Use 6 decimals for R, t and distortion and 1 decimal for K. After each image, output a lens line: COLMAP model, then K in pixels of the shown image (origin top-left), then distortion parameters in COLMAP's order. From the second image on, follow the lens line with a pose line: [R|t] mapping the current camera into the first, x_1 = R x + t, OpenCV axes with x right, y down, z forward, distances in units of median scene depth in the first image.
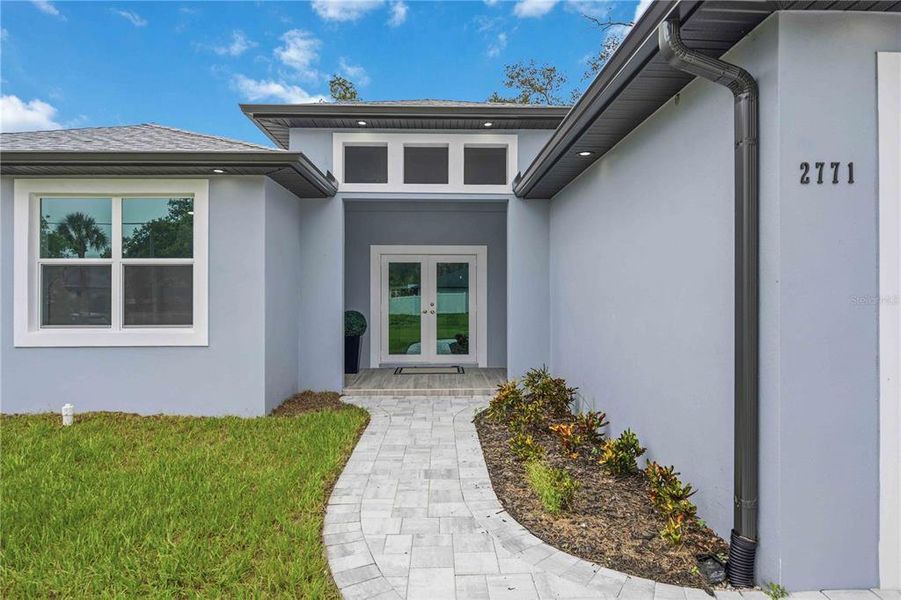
lens RADIAL K [[345.5, 0, 450.5], [0, 345.5, 300.0], [0, 0, 1]] dist [0.000204, -0.000001]
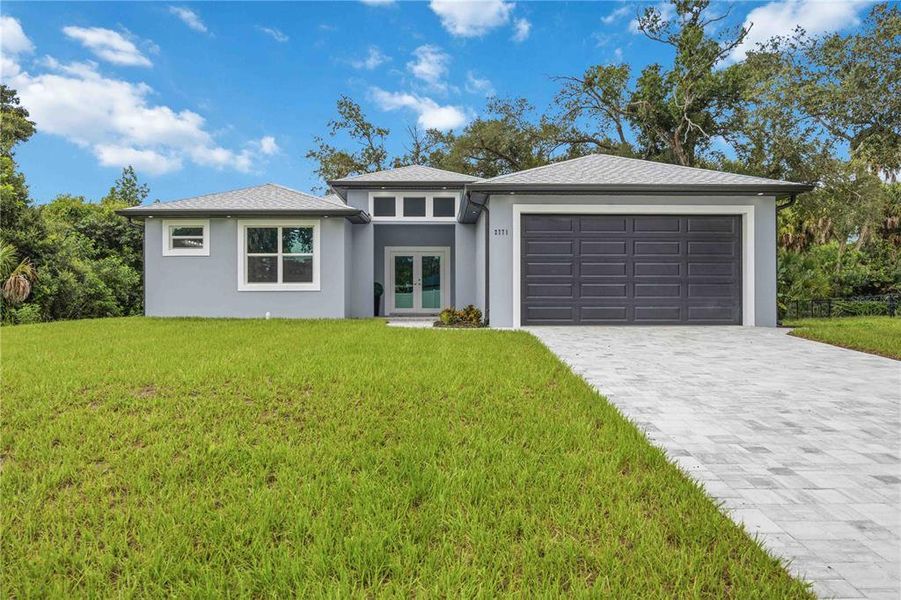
lens RADIAL K [[345.5, 0, 450.5], [0, 345.5, 300.0], [0, 0, 1]] dist [0.000204, -0.000001]
pose [[0.999989, -0.003440, 0.003331, 0.132482], [0.003421, 0.999978, 0.005704, 0.141445], [-0.003350, -0.005693, 0.999978, -1.028092]]
